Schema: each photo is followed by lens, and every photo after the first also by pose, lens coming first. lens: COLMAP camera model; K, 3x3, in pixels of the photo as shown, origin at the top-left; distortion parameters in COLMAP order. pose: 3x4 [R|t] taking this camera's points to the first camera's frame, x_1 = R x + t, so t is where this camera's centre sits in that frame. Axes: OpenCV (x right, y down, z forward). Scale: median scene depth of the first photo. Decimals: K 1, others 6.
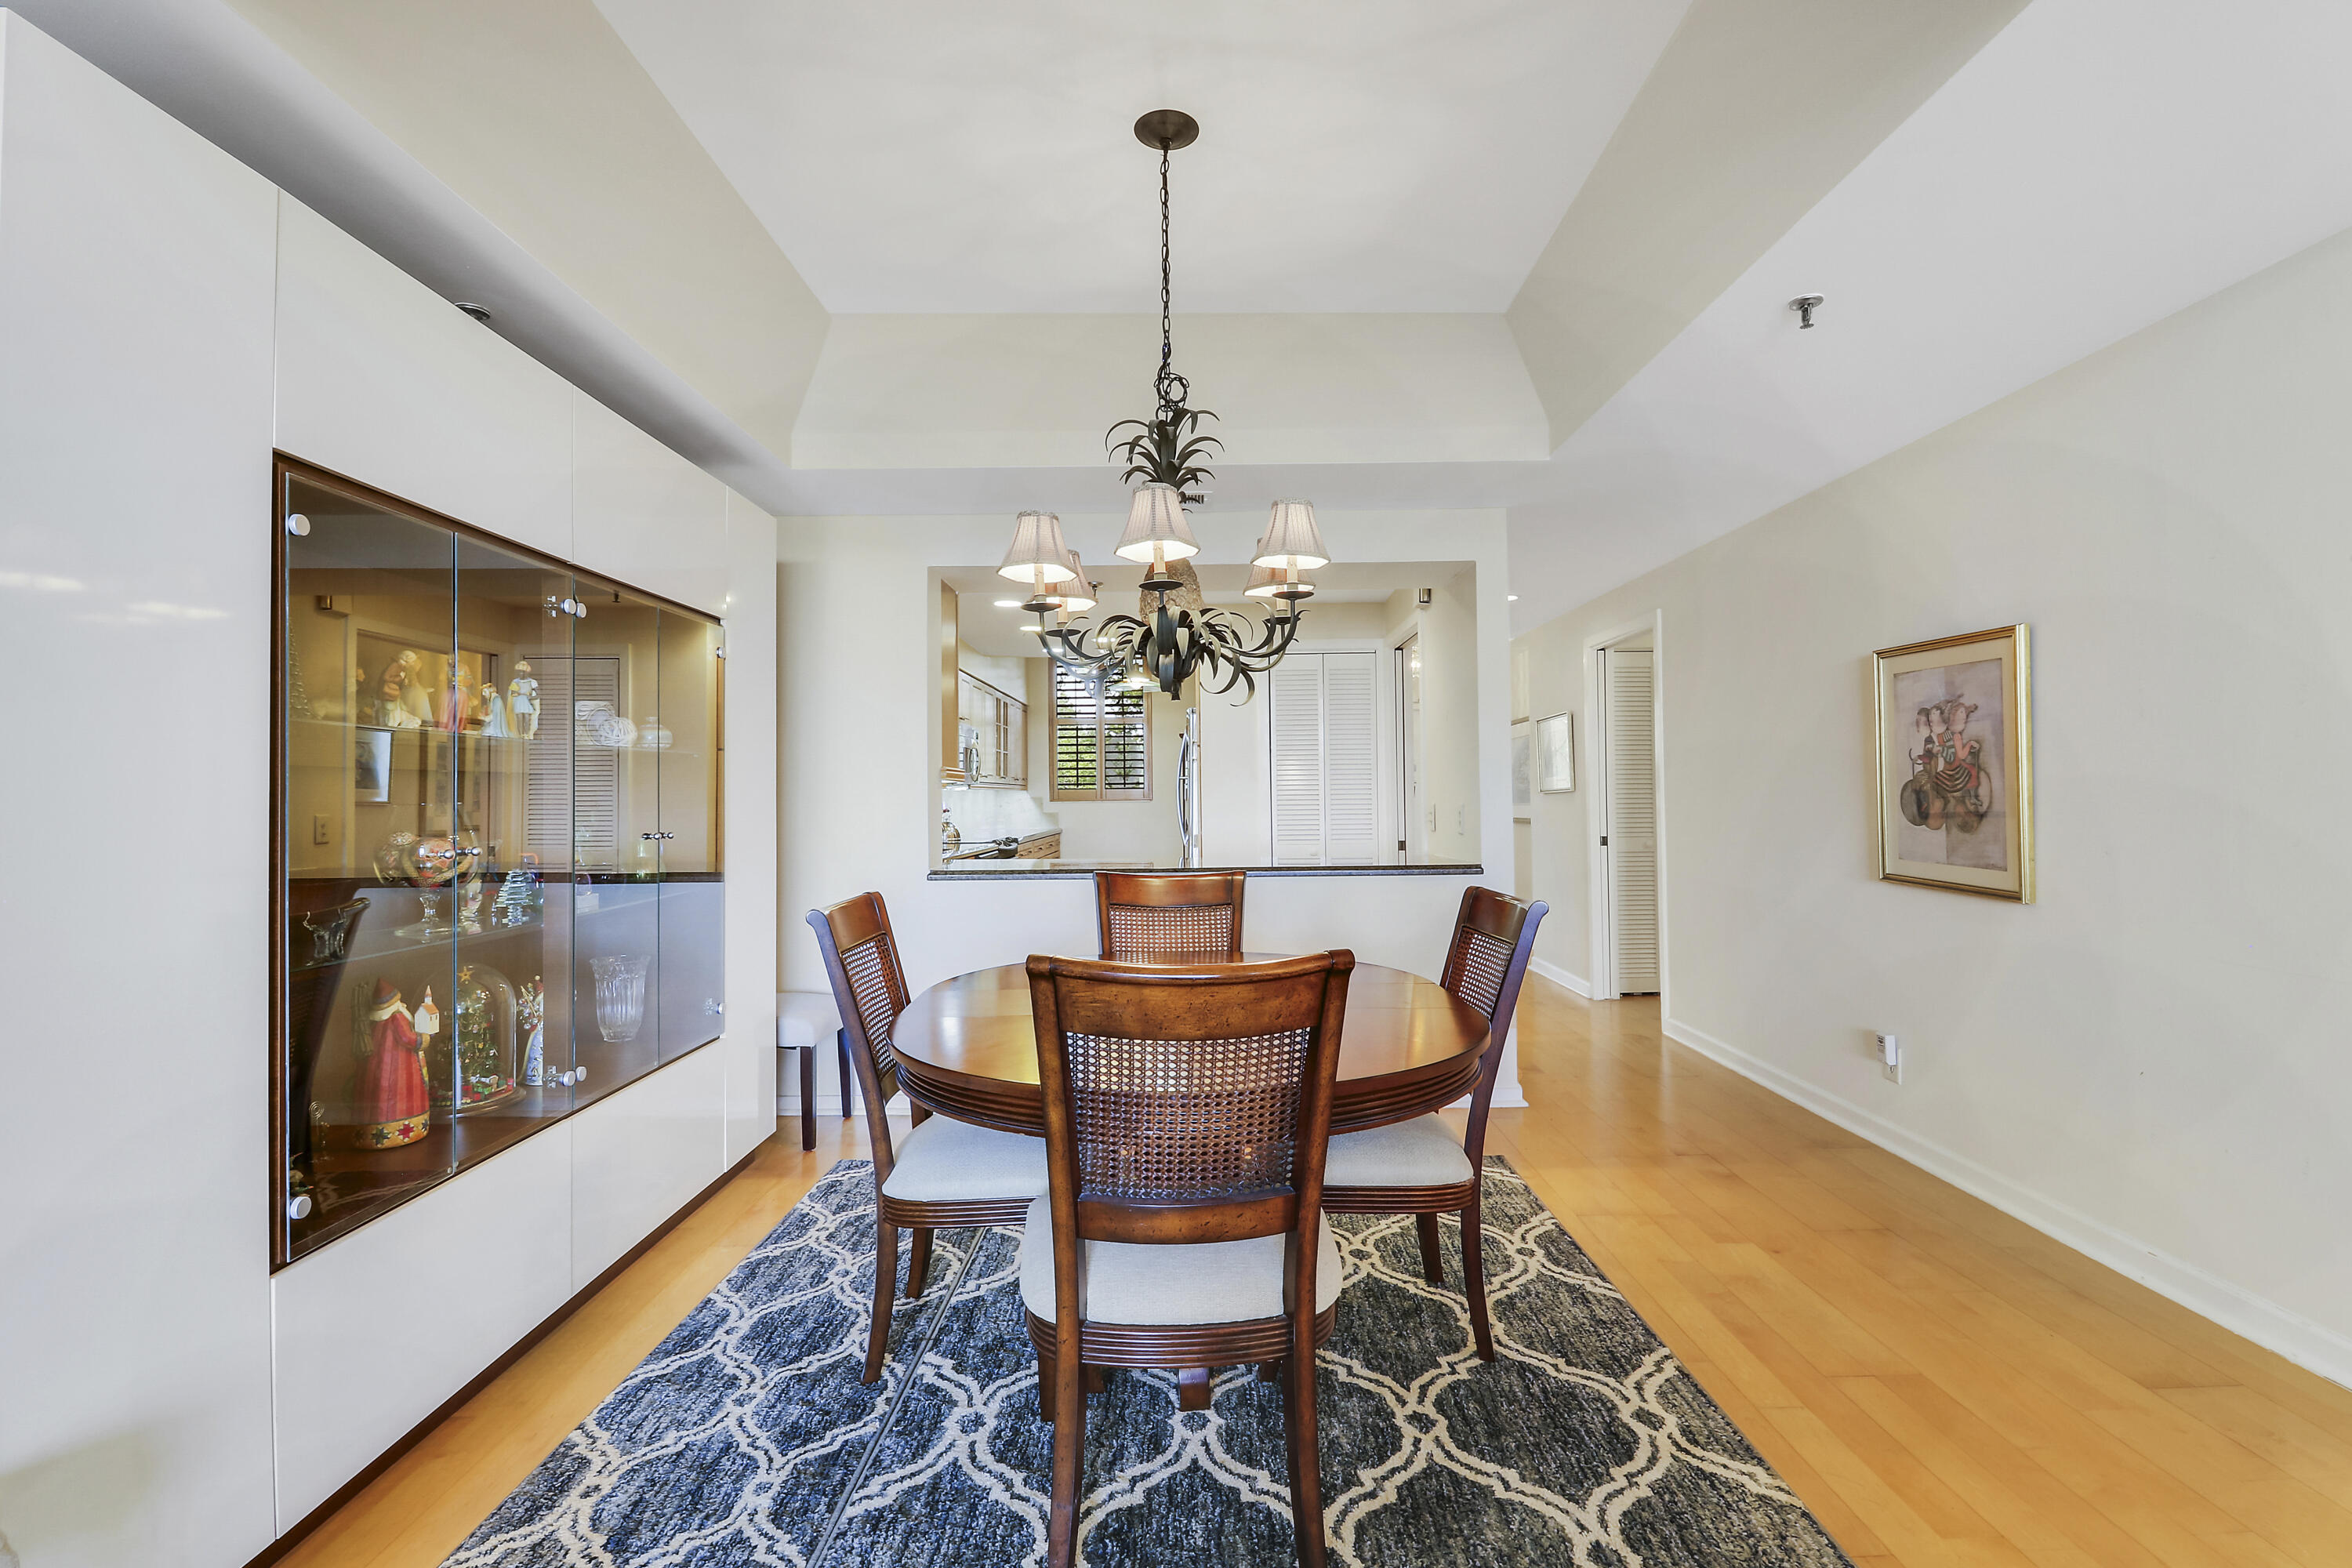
lens RADIAL K [[1112.3, 0, 1175.3], [0, 1112.3, 797.2], [0, 0, 1]] dist [0.009463, -0.013594]
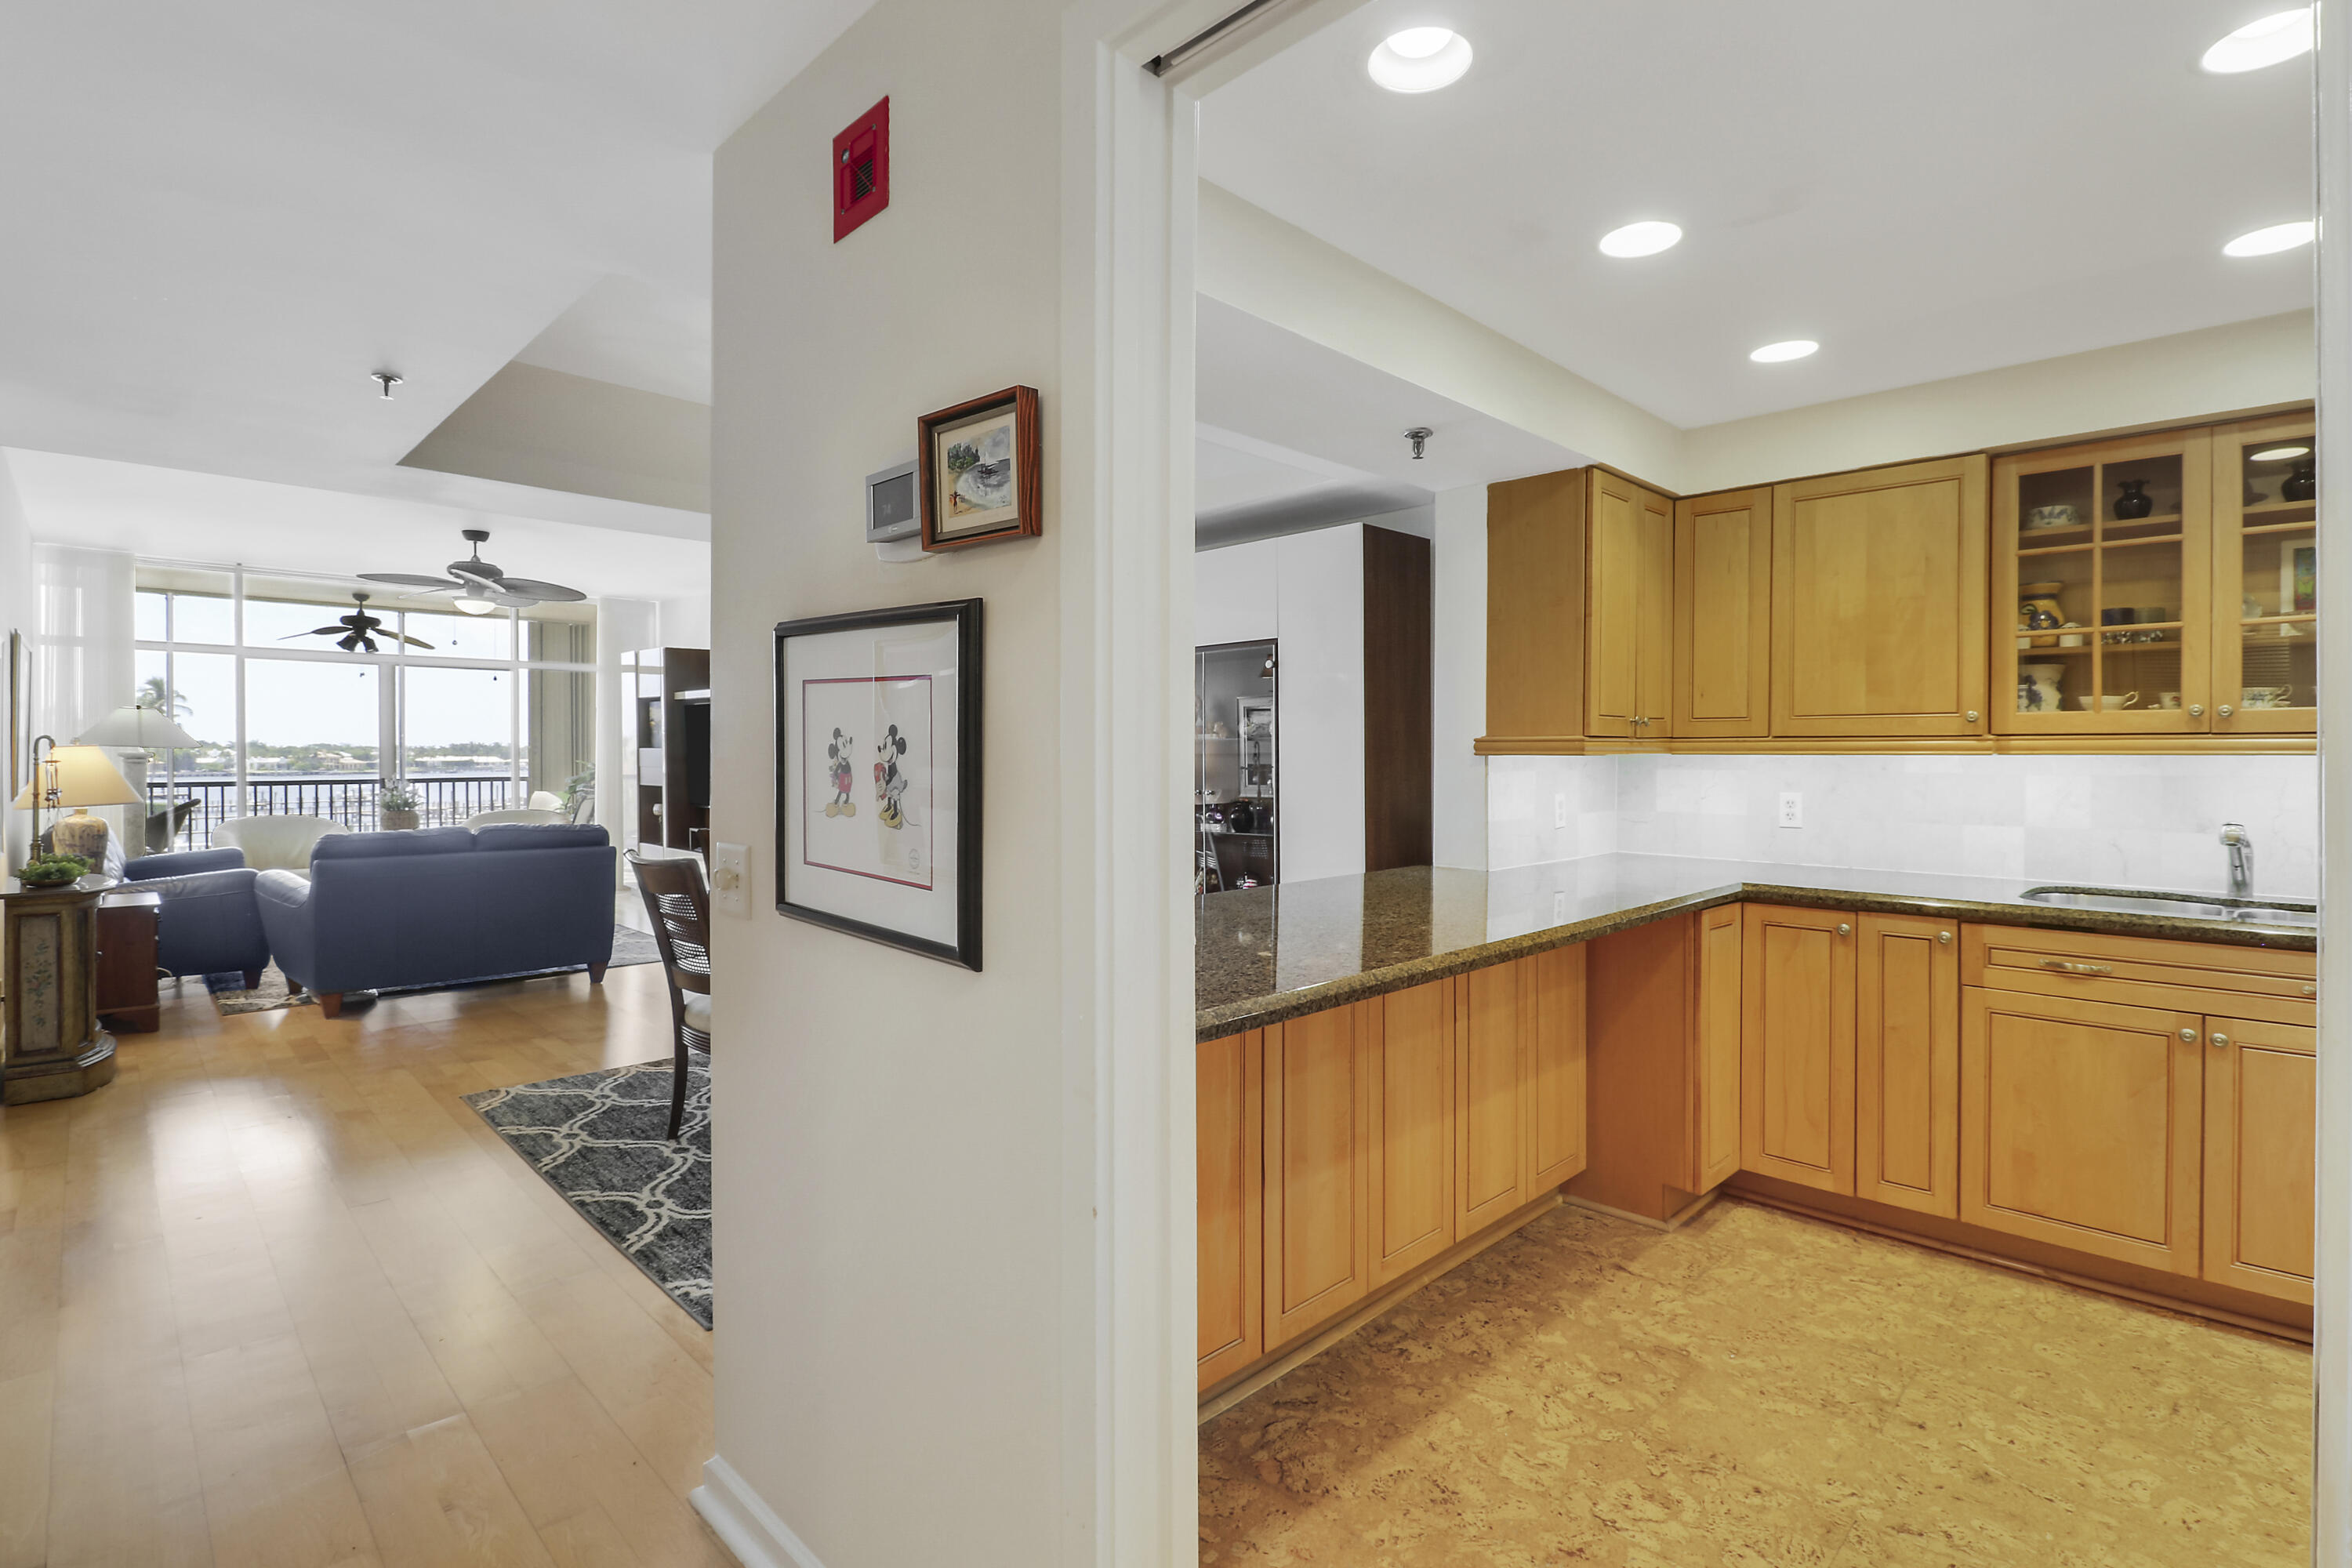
lens RADIAL K [[1112.3, 0, 1188.1], [0, 1112.3, 754.1], [0, 0, 1]] dist [0.009463, -0.013594]
pose [[-0.700004, 0.013988, -0.714002, 0.831582], [0.009417, 0.999902, 0.010357, -0.045464], [0.714077, 0.000527, -0.700067, 2.461677]]
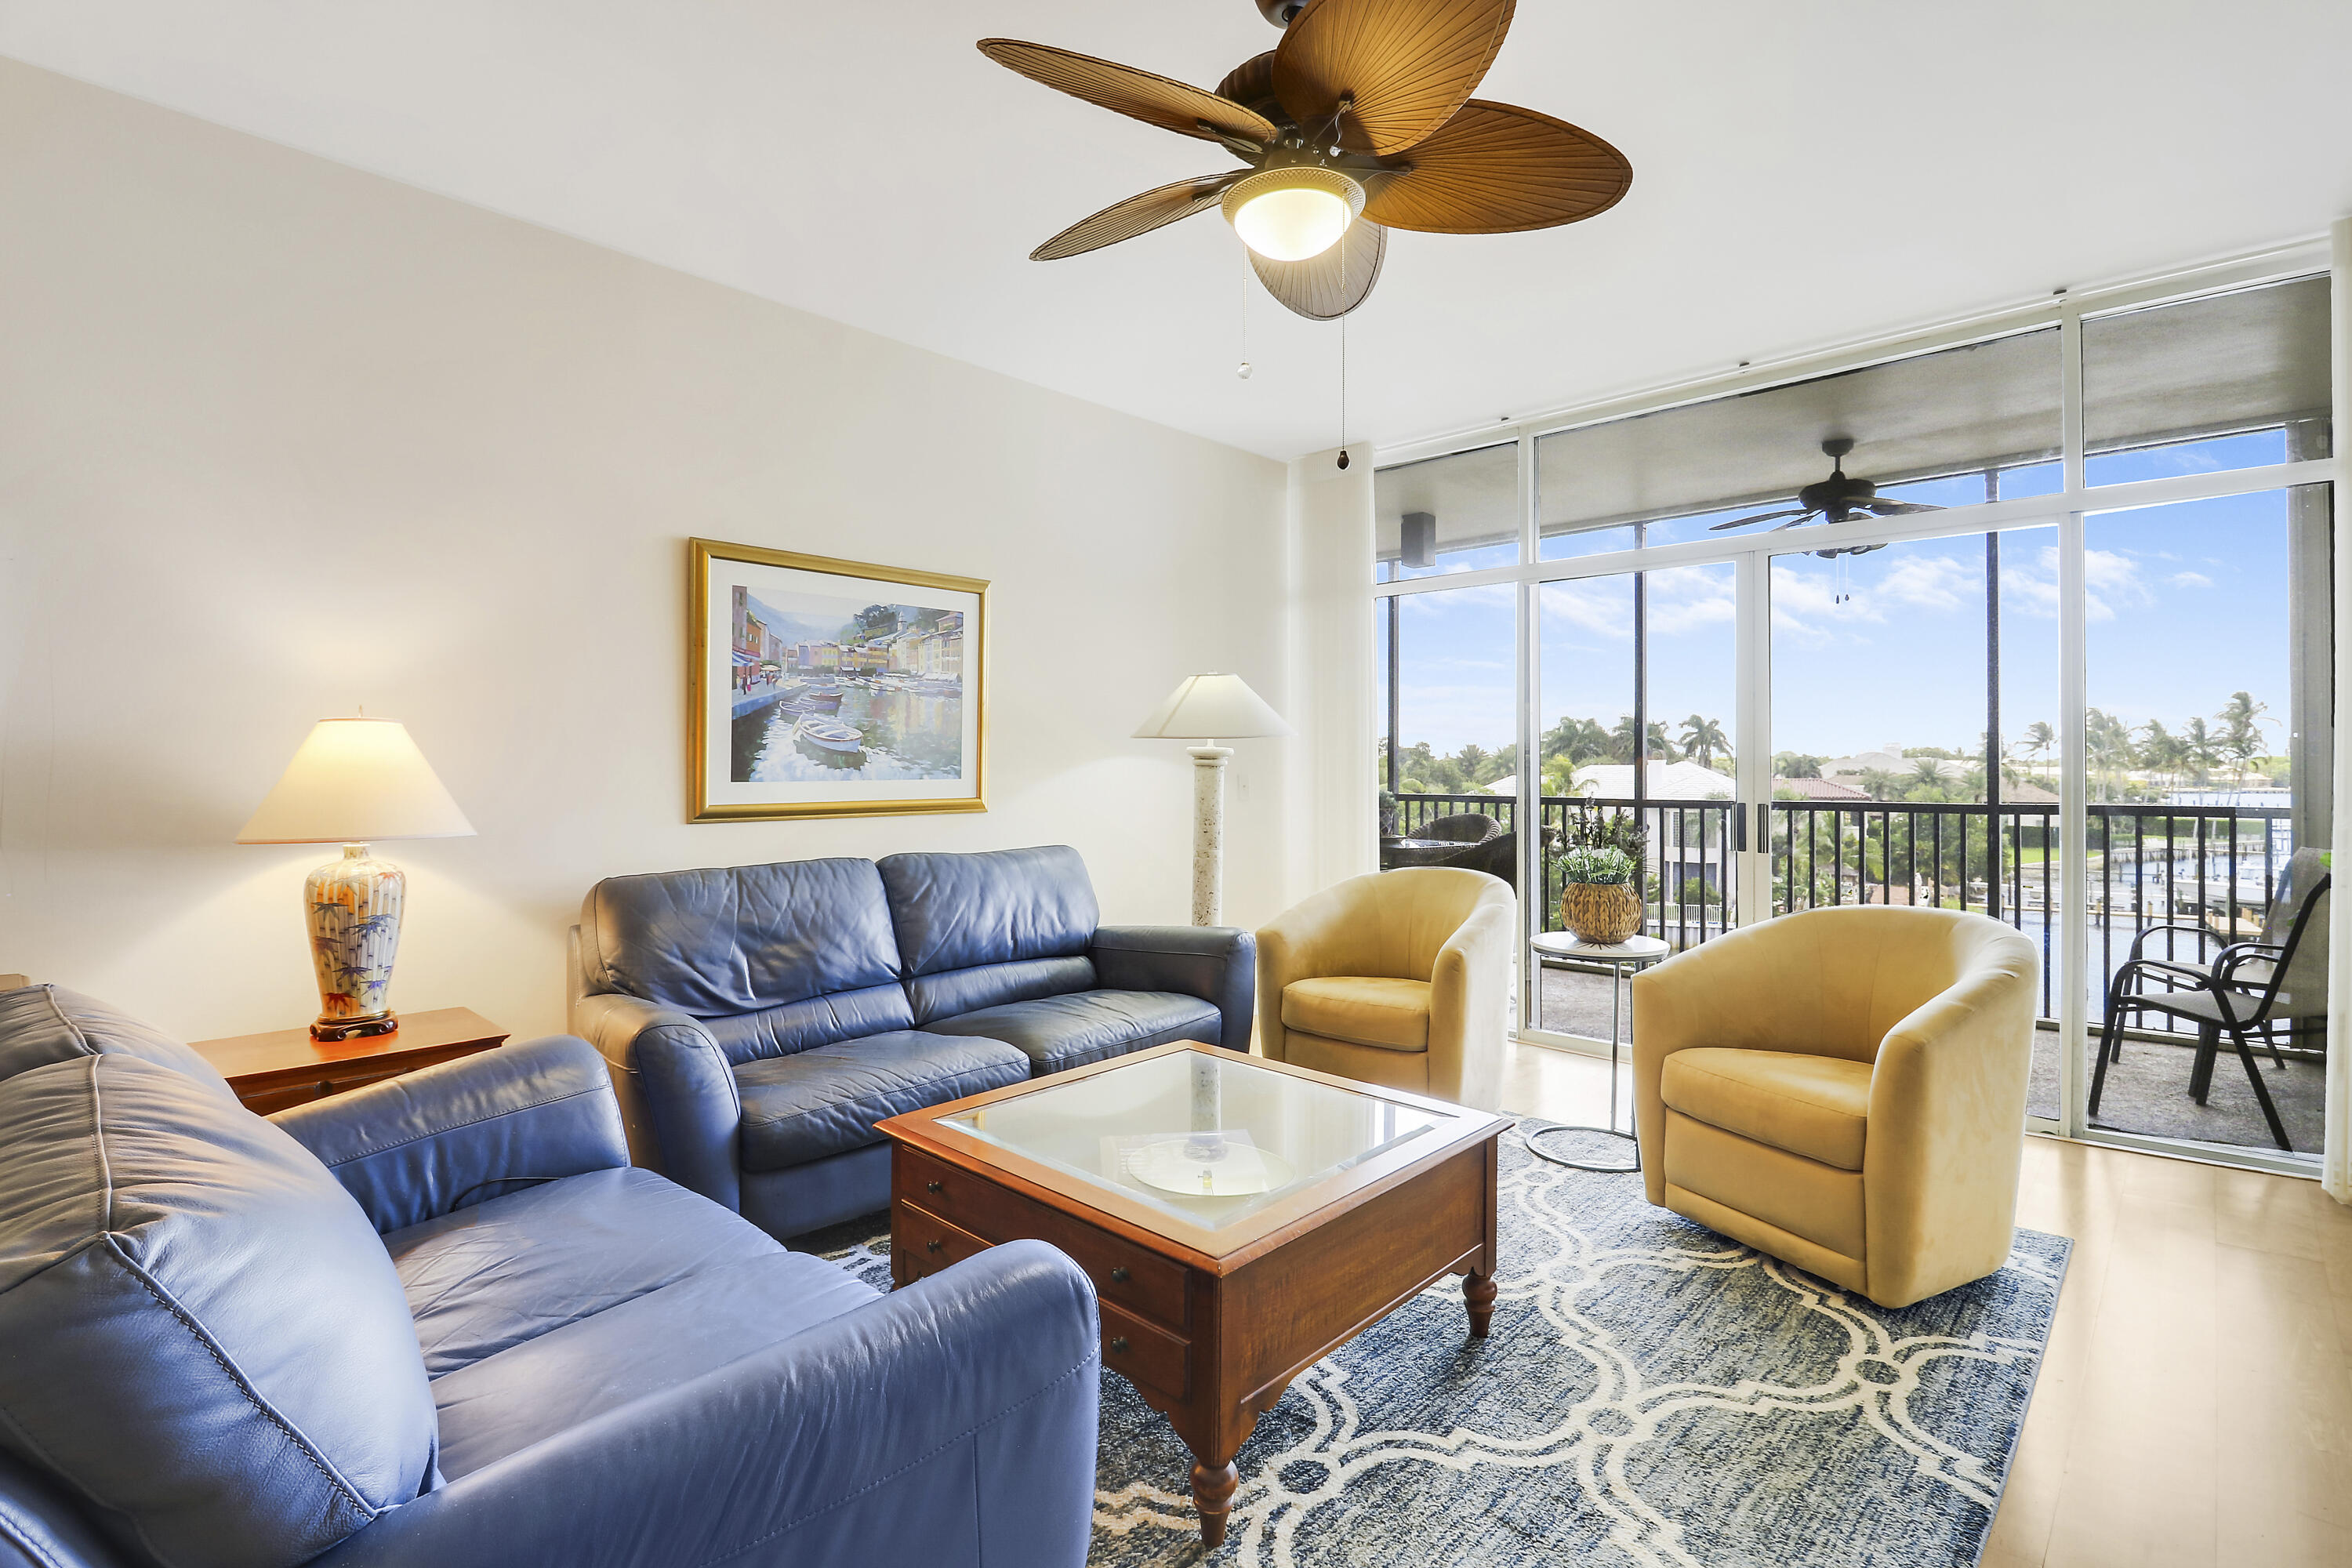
lens RADIAL K [[1112.3, 0, 1194.2], [0, 1112.3, 750.4], [0, 0, 1]] dist [0.009463, -0.013594]
pose [[-0.739987, 0.023518, 0.672210, -0.431348], [0.008548, 0.999637, -0.025563, 0.002438], [-0.672567, -0.013170, -0.739919, -0.143251]]
